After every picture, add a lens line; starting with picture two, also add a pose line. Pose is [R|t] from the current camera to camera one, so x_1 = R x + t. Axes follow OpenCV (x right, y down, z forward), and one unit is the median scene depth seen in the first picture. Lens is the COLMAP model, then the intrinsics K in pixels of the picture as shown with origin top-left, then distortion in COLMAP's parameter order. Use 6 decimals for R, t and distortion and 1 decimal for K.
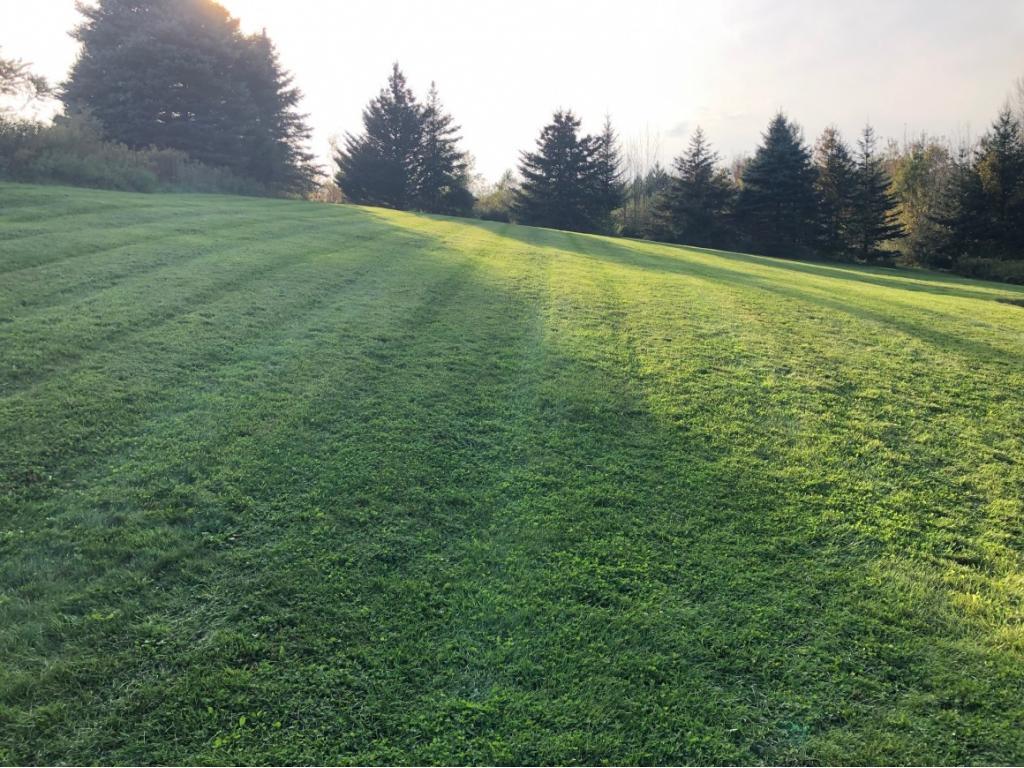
lens RADIAL K [[841.8, 0, 515.8], [0, 841.8, 376.8], [0, 0, 1]] dist [-0.000795, 0.022533]
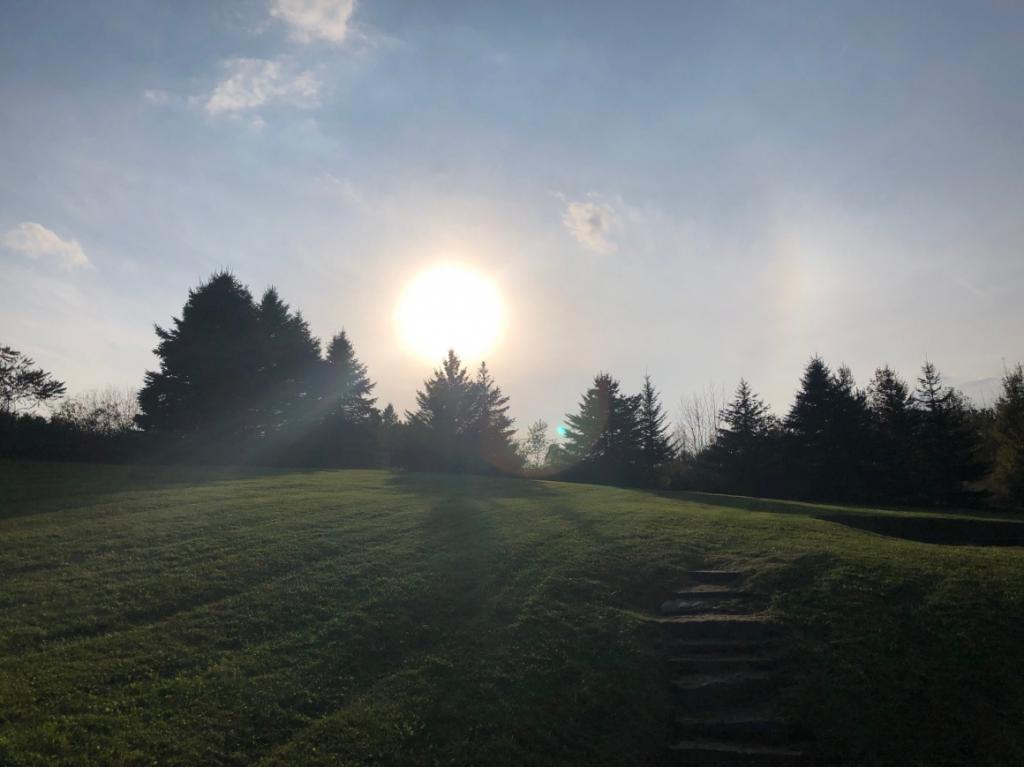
lens RADIAL K [[841.8, 0, 513.3], [0, 841.8, 374.7], [0, 0, 1]] dist [-0.000795, 0.022533]
pose [[0.954549, -0.090075, -0.284118, 0.243747], [-0.009150, 0.943936, -0.330001, 0.037353], [0.297914, 0.317602, 0.900209, -0.003498]]
